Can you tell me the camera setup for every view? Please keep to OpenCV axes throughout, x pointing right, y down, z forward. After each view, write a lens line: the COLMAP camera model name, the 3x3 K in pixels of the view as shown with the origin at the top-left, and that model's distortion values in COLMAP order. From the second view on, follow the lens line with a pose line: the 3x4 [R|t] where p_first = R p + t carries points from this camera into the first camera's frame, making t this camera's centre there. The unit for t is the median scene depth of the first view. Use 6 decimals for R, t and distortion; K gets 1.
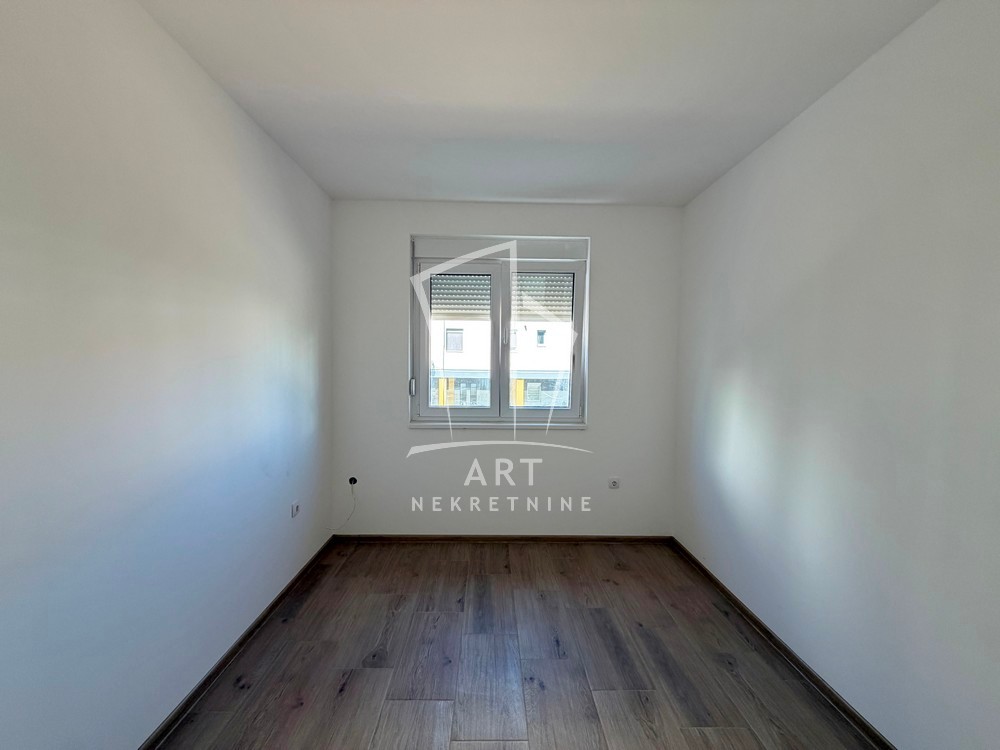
lens RADIAL K [[397.9, 0, 497.0], [0, 397.9, 374.8], [0, 0, 1]] dist [0.000639, 0.000045]
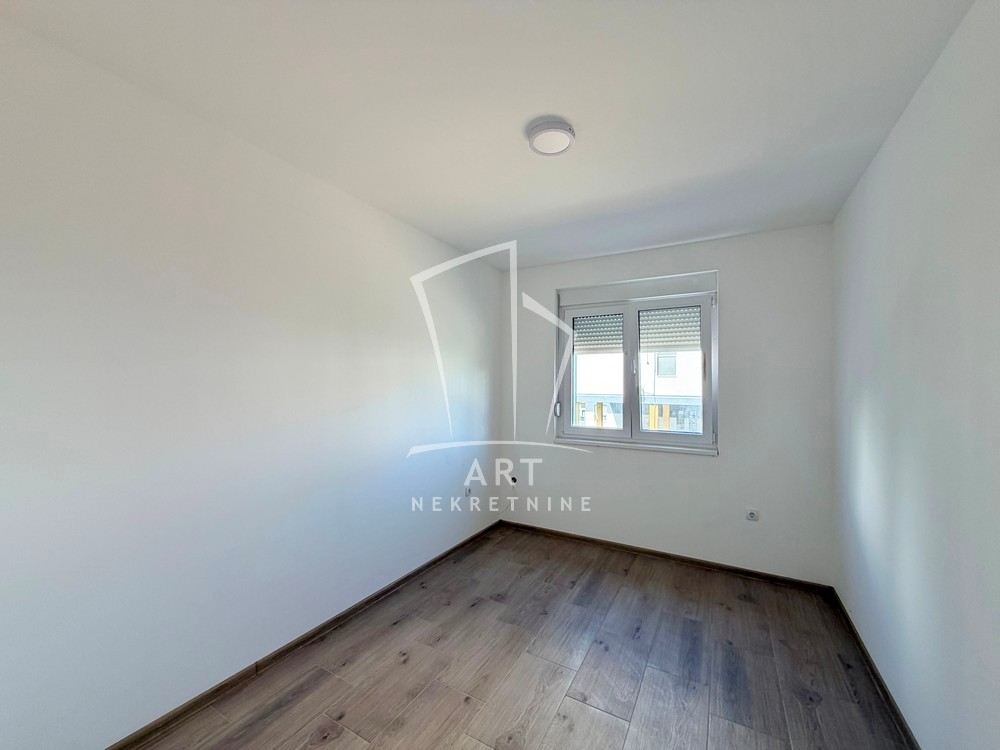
lens RADIAL K [[397.9, 0, 497.0], [0, 397.9, 374.8], [0, 0, 1]] dist [0.000639, 0.000045]
pose [[0.859948, -0.016722, -0.510108, 0.292137], [-0.015509, 0.998145, -0.058866, -0.000918], [0.510147, 0.058533, 0.858093, -0.188723]]
